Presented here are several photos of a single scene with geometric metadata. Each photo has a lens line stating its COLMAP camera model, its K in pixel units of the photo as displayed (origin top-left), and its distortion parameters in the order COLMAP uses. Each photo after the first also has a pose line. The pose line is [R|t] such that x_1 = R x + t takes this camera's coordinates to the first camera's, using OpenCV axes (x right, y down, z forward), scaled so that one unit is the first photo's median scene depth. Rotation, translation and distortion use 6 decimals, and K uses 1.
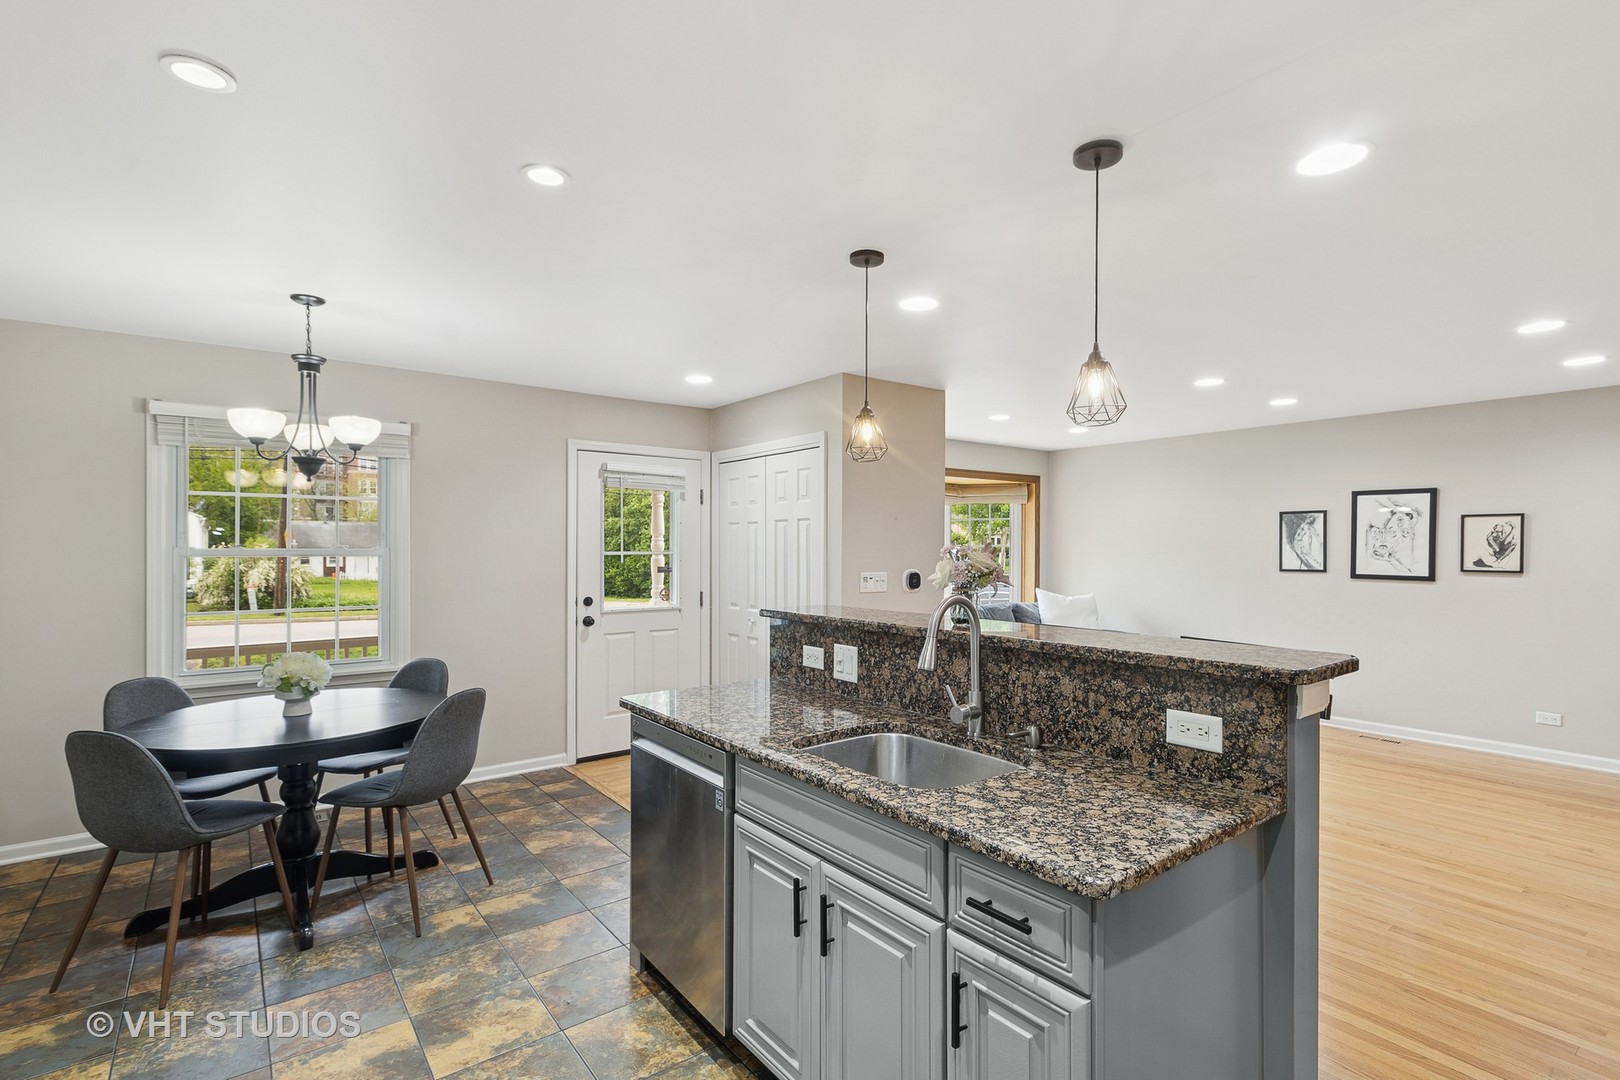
lens RADIAL K [[759.6, 0, 811.7], [0, 759.6, 550.2], [0, 0, 1]] dist [0.009519, 0.000388]
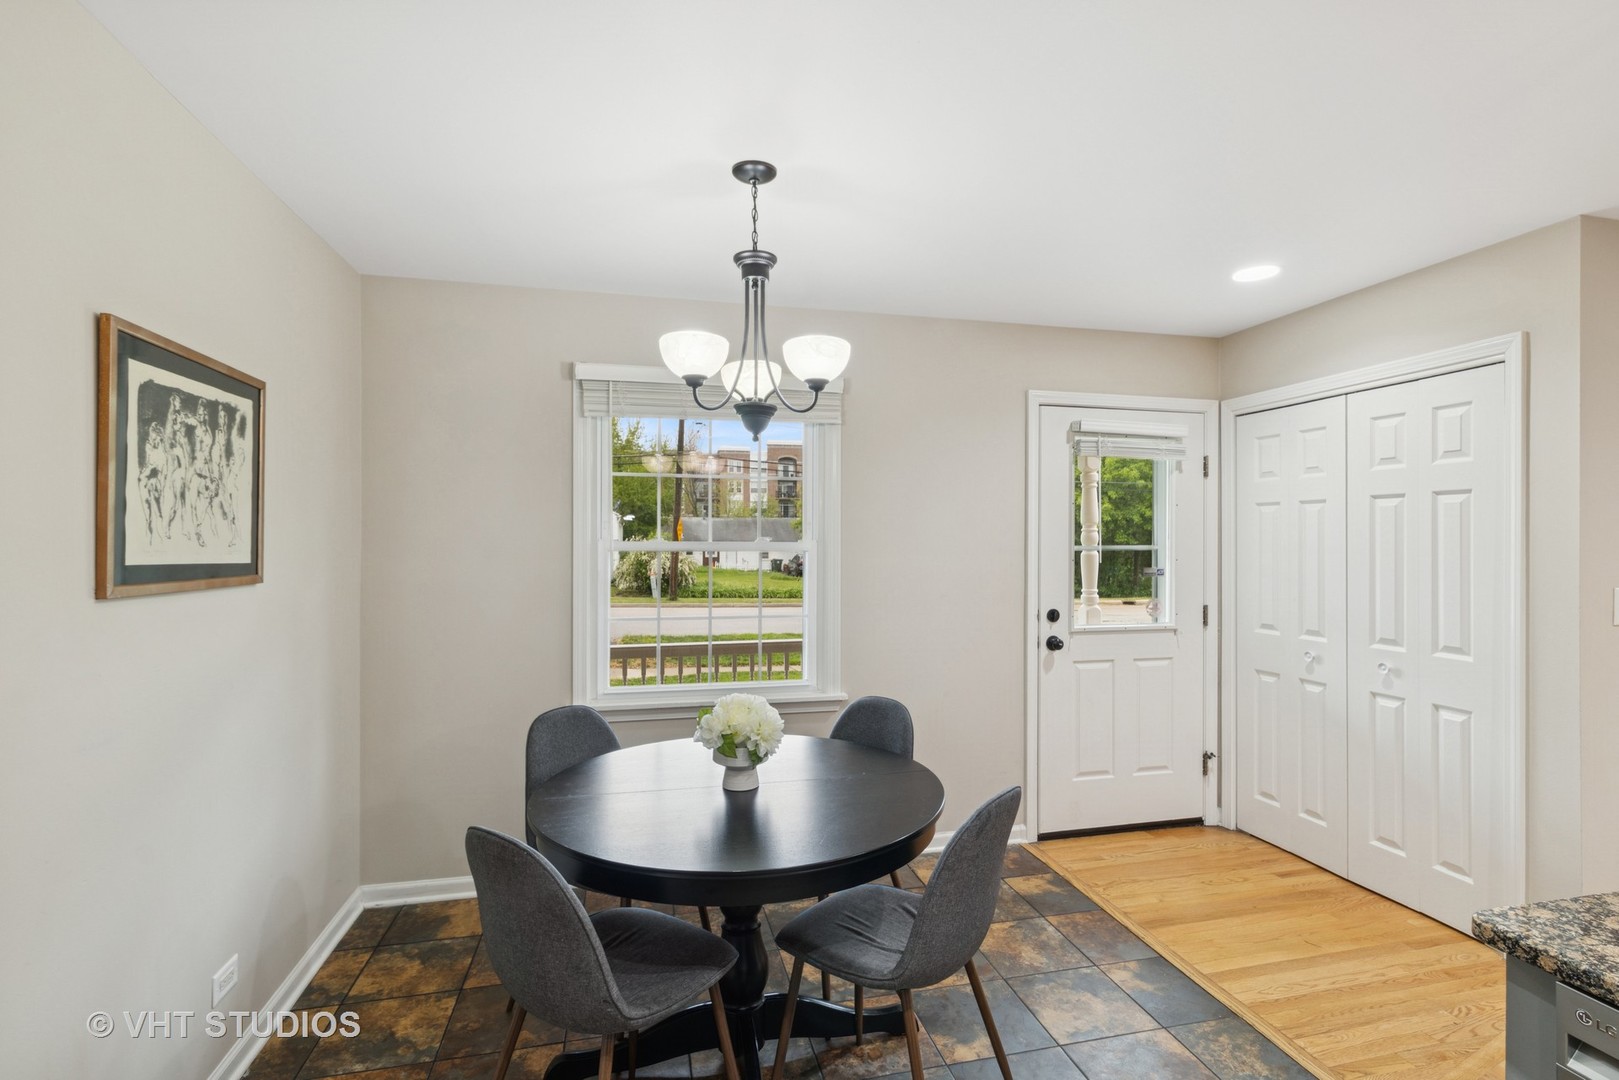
lens RADIAL K [[771.3, 0, 800.2], [0, 771.3, 541.7], [0, 0, 1]] dist [0.000690, -0.000469]
pose [[0.904029, 0.001593, -0.427468, -0.271771], [-0.002537, 0.999995, -0.001638, -0.000405], [0.427464, 0.002566, 0.904029, 0.329459]]
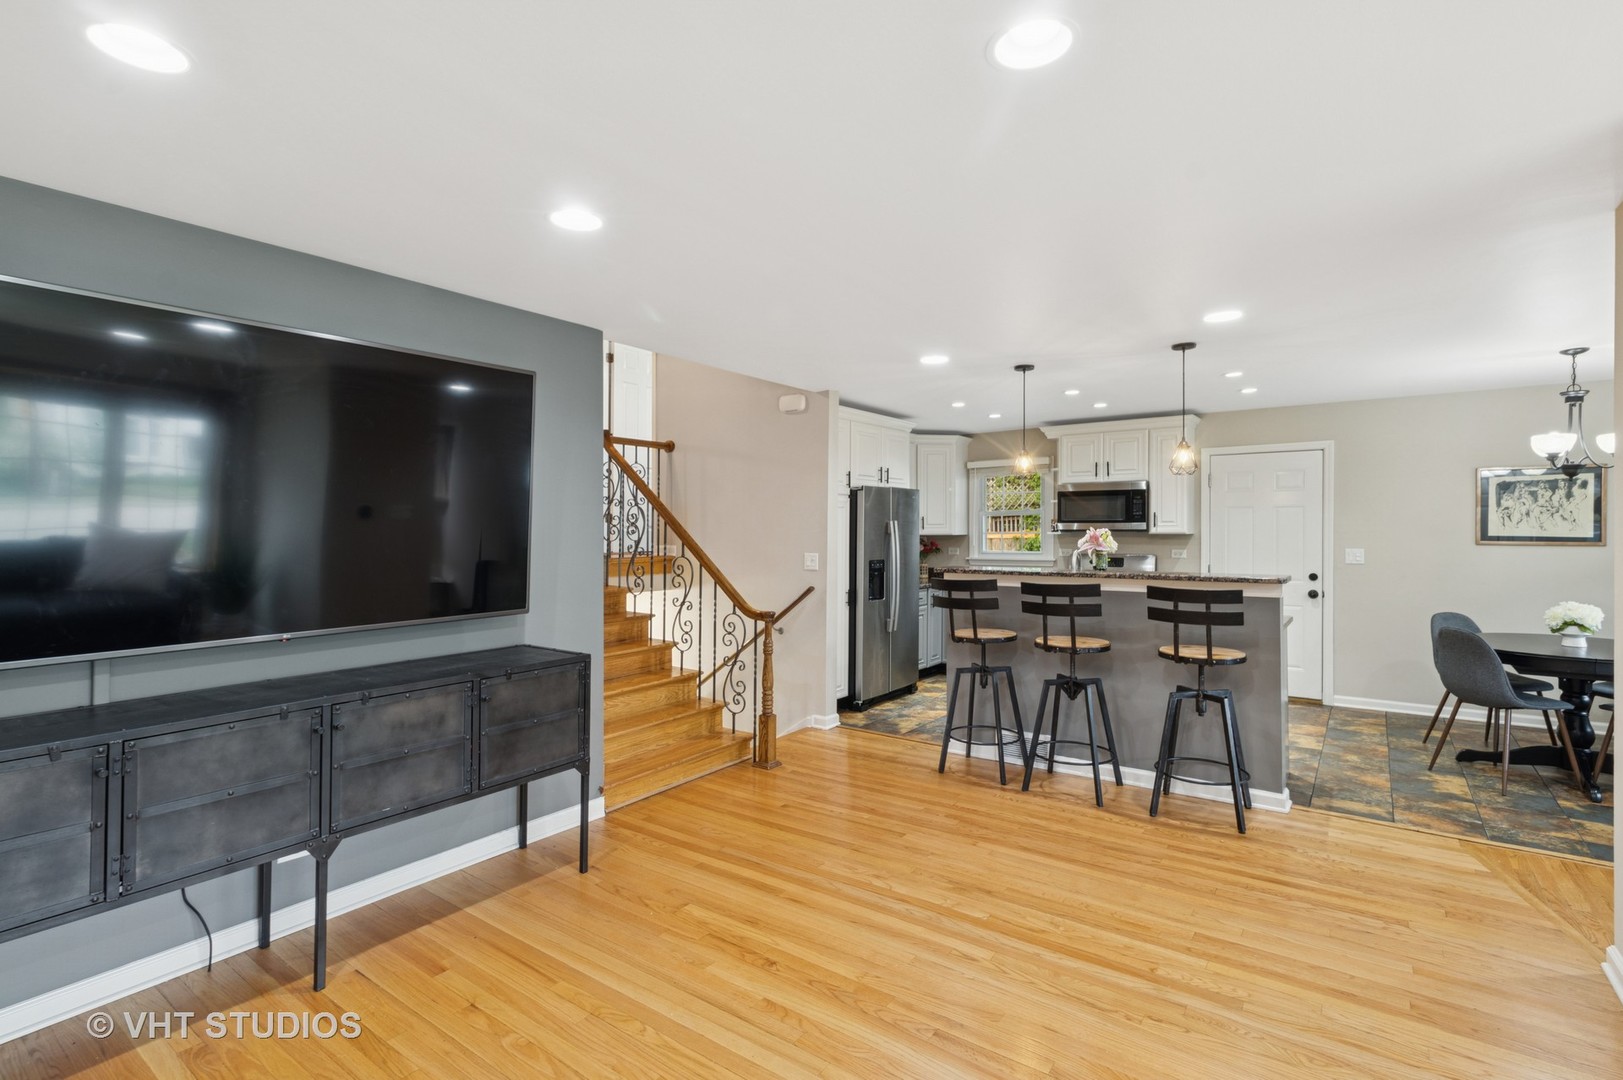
lens RADIAL K [[748.5, 0, 816.8], [0, 748.5, 529.7], [0, 0, 1]] dist [-0.001635, -0.000503]
pose [[-0.964757, 0.004421, -0.263103, 0.792717], [0.004013, 0.999990, 0.002085, -0.006606], [0.263110, 0.000956, -0.964765, 1.524475]]
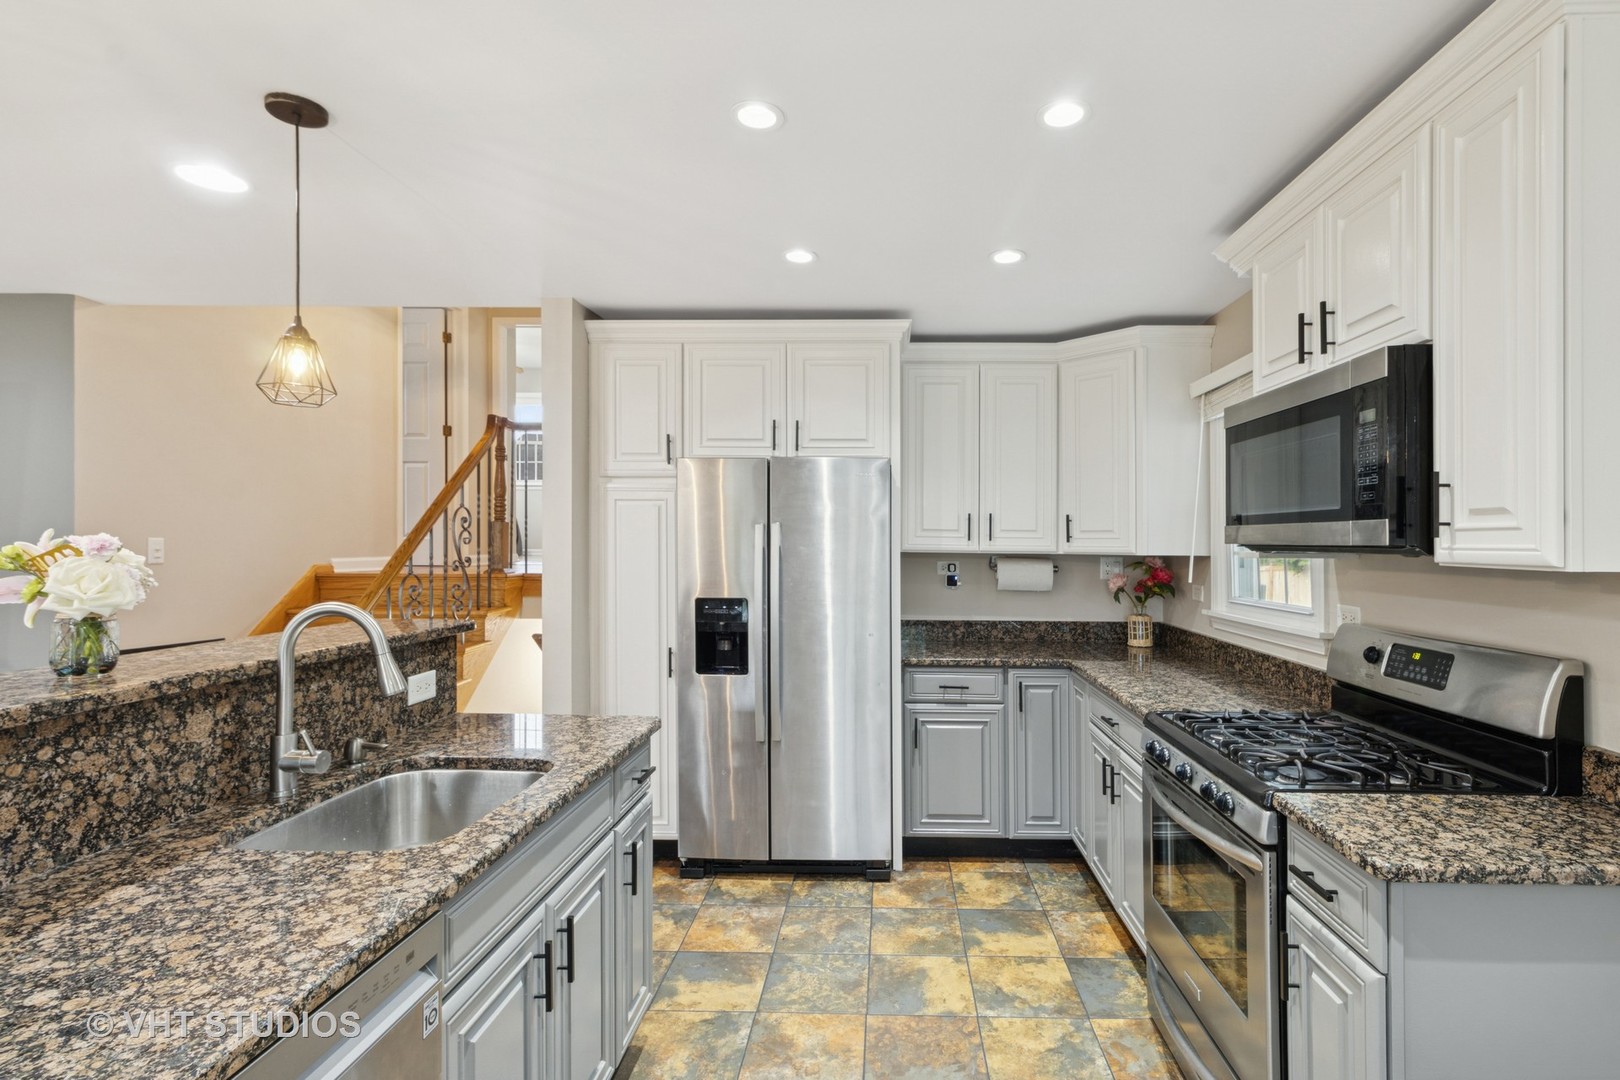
lens RADIAL K [[774.1, 0, 860.5], [0, 774.1, 537.5], [0, 0, 1]] dist [0.003607, 0.000847]
pose [[-0.769838, 0.000785, 0.638239, -0.360927], [-0.003078, 0.999983, -0.004942, -0.002365], [-0.638232, -0.005769, -0.769822, 0.633269]]
